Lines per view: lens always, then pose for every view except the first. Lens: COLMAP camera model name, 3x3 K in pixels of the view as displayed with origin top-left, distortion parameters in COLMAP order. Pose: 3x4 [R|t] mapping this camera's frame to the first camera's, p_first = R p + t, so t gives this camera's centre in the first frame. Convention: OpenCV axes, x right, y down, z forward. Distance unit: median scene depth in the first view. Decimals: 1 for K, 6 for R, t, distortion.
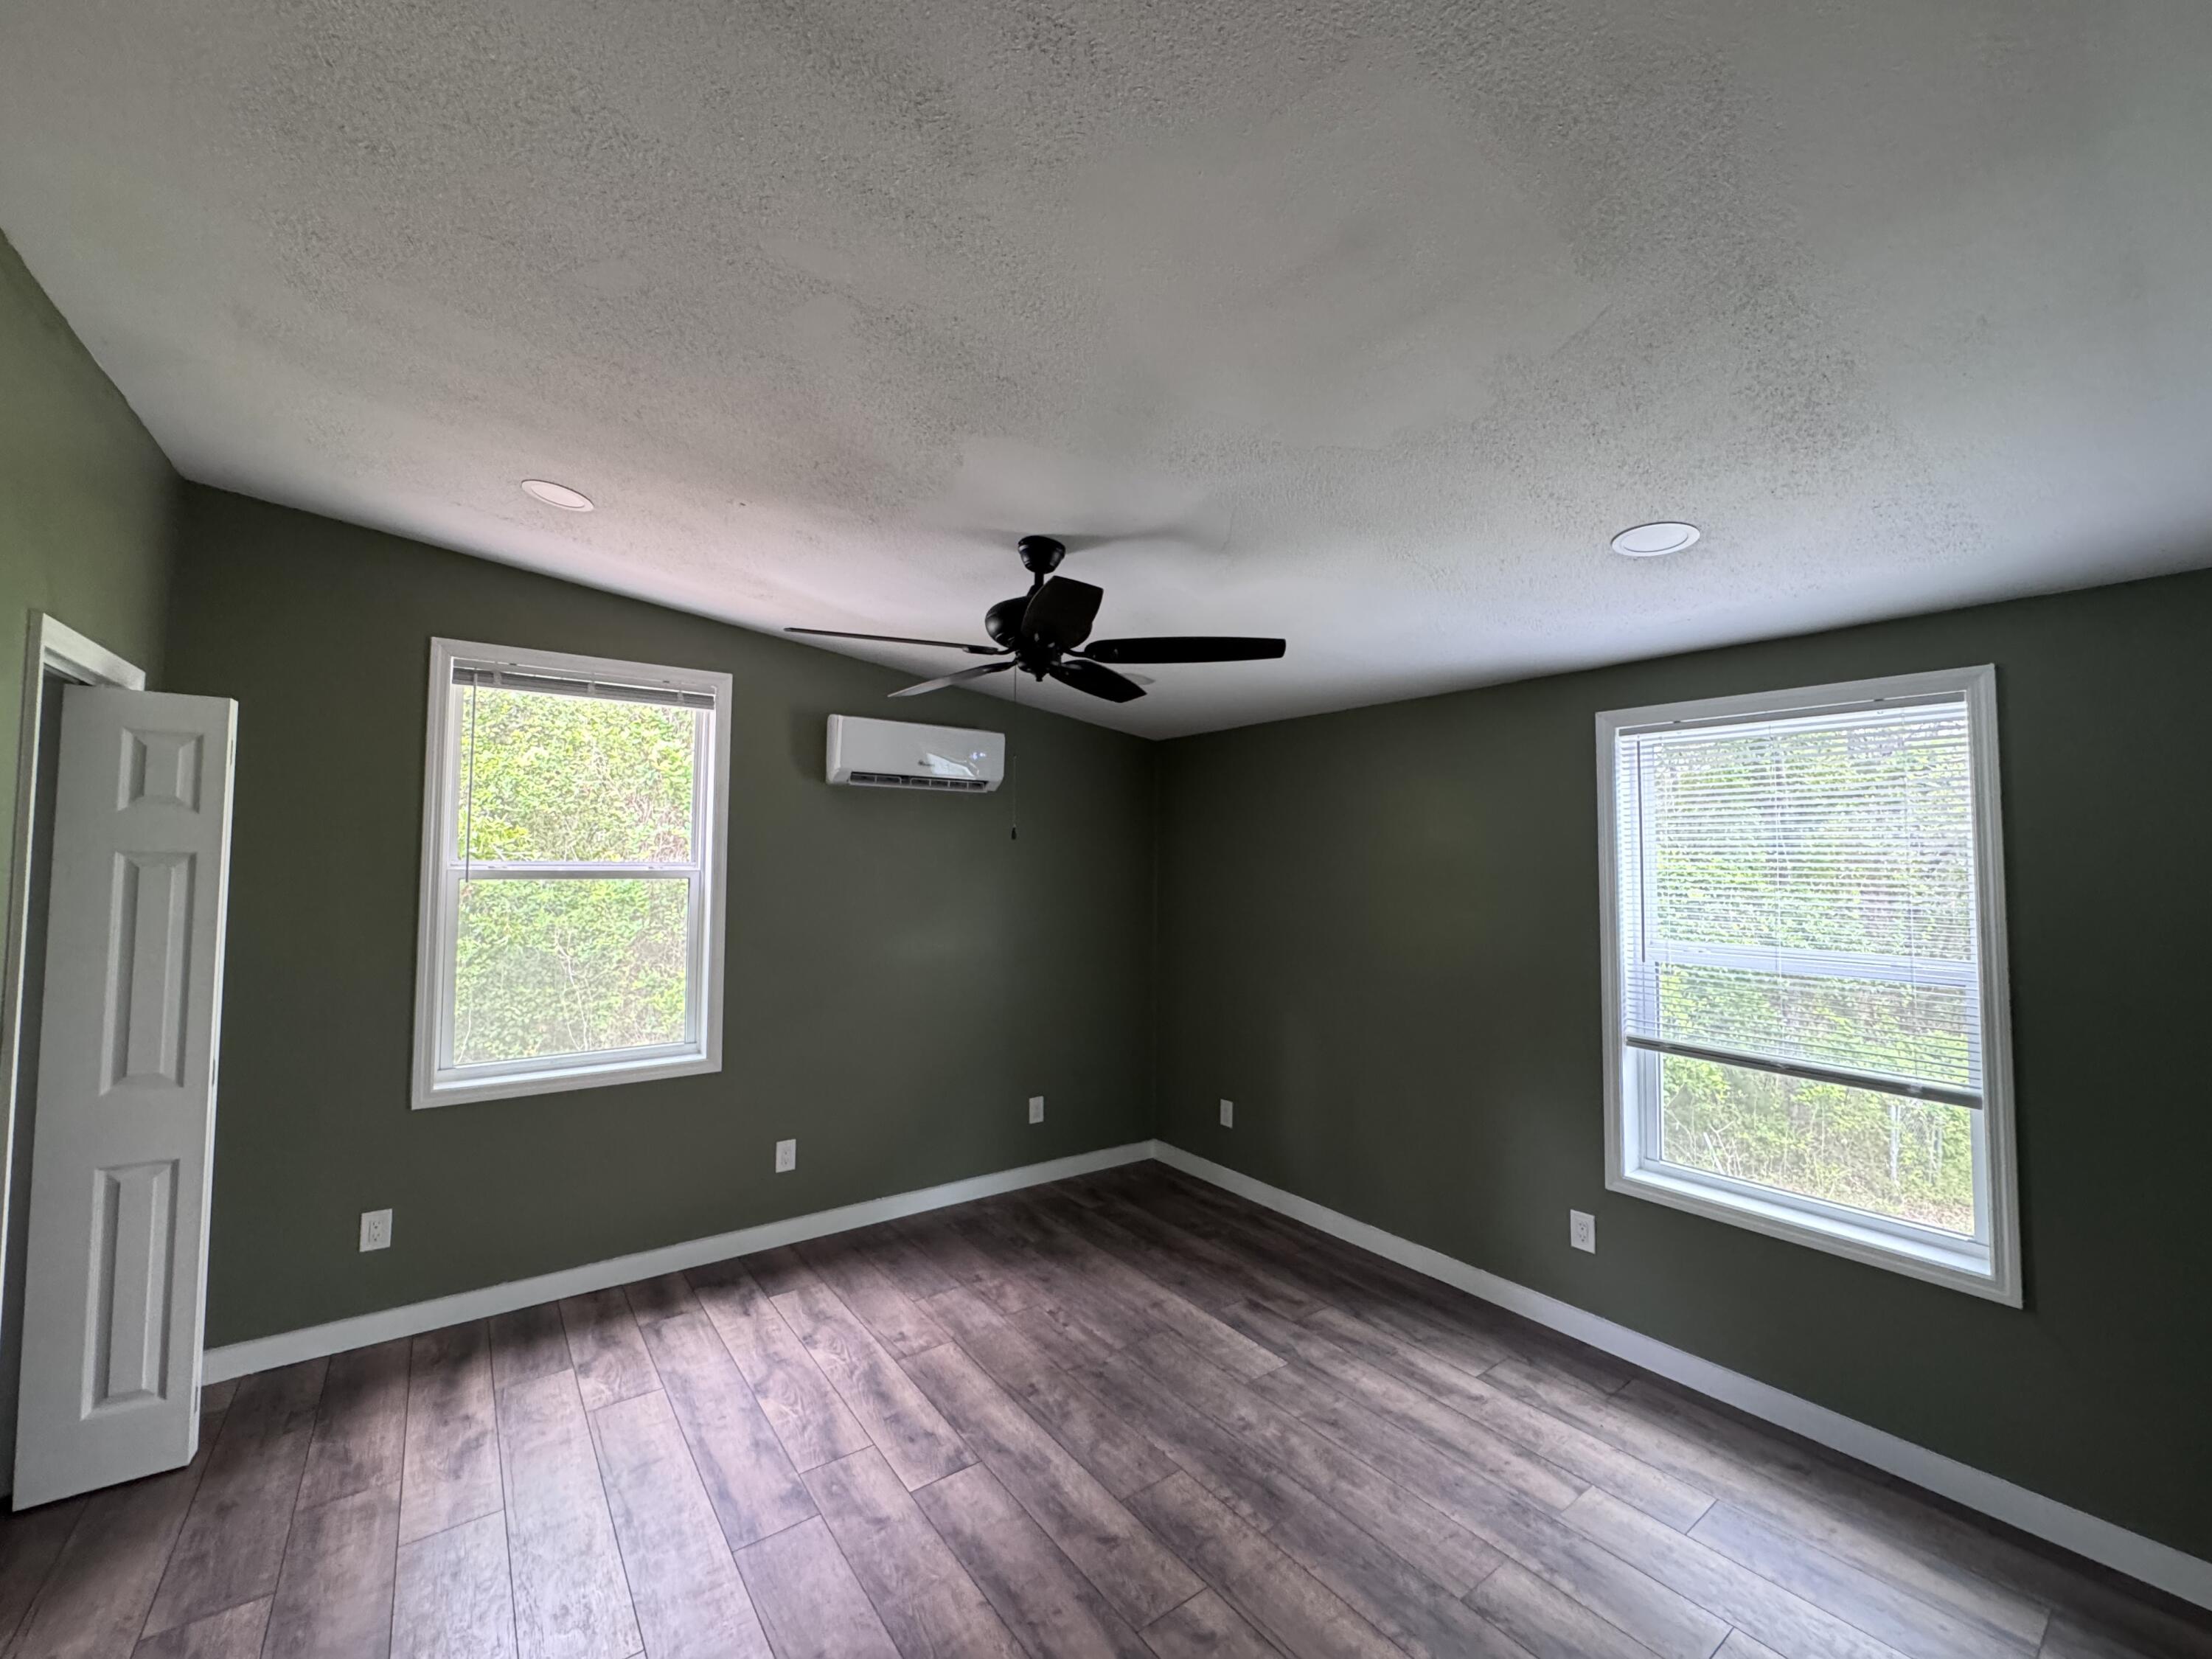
lens RADIAL K [[882.3, 0, 1105.5], [0, 882.3, 825.3], [0, 0, 1]] dist [-0.006065, 0.000579]
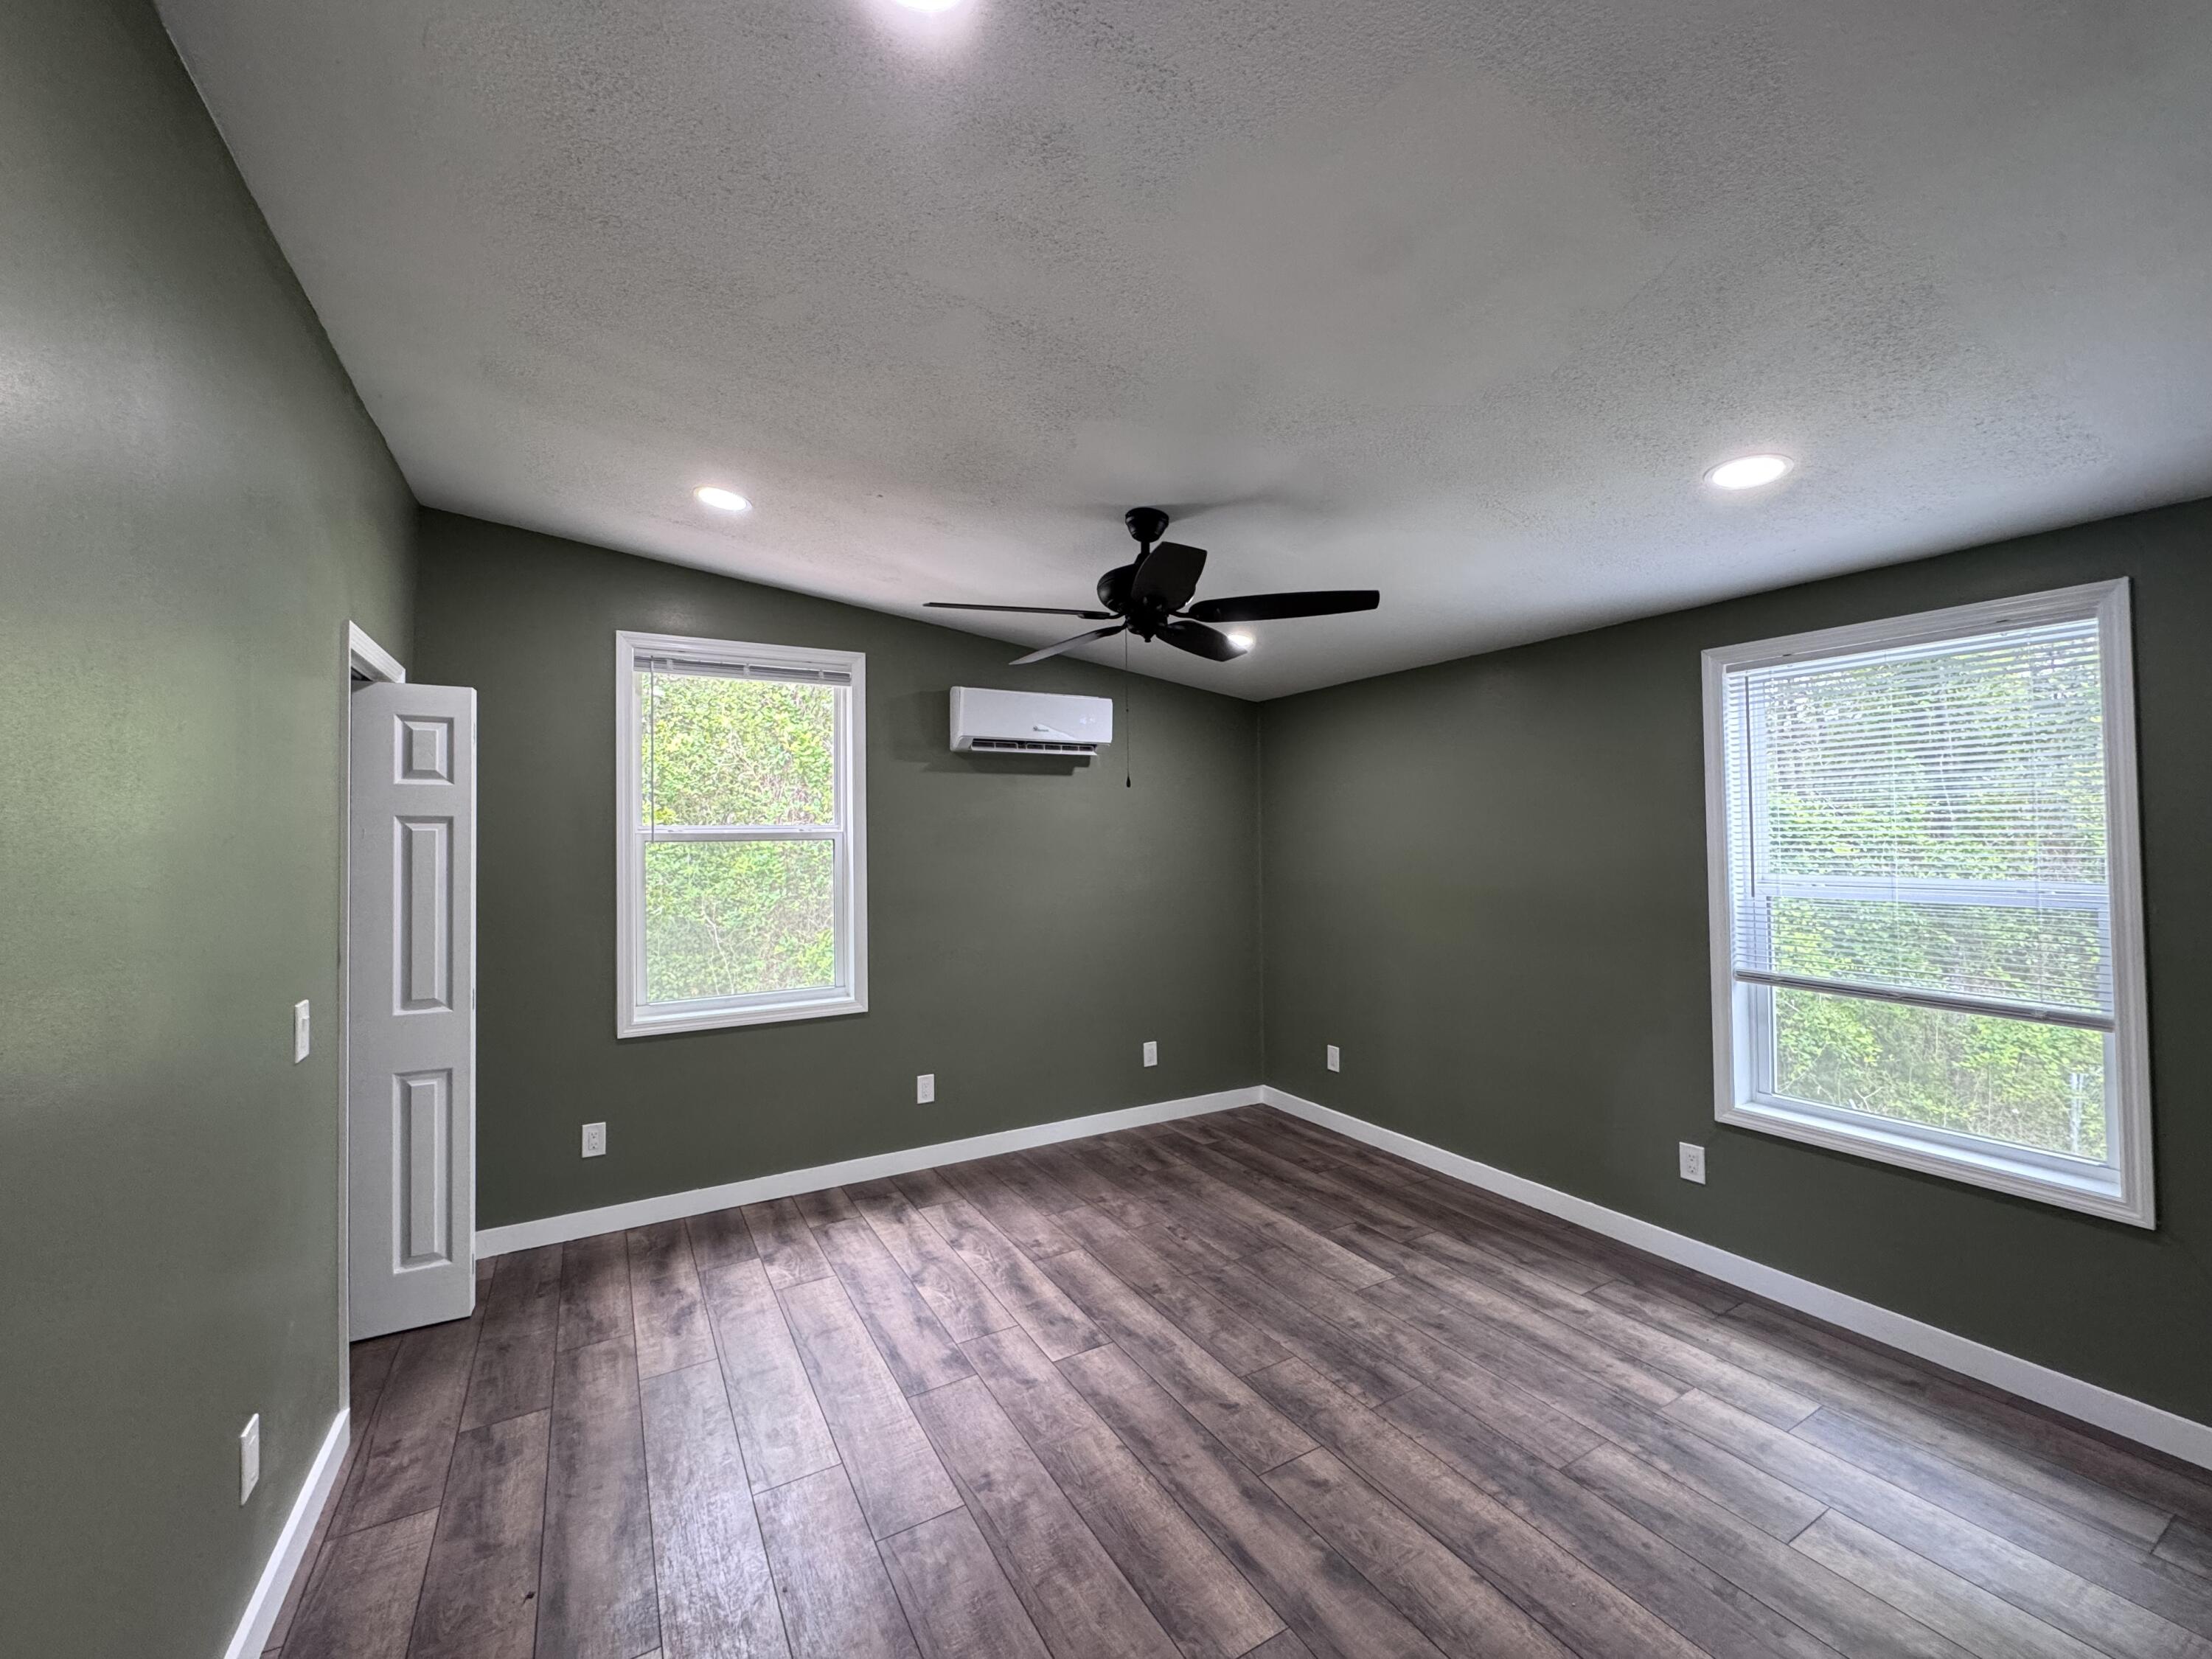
lens RADIAL K [[882.3, 0, 1104.4], [0, 882.3, 825.3], [0, 0, 1]] dist [-0.006065, 0.000579]
pose [[0.993020, -0.022921, -0.115701, -0.007645], [0.026136, 0.999311, 0.026342, 0.033072], [0.115018, -0.029182, 0.992935, -0.094493]]
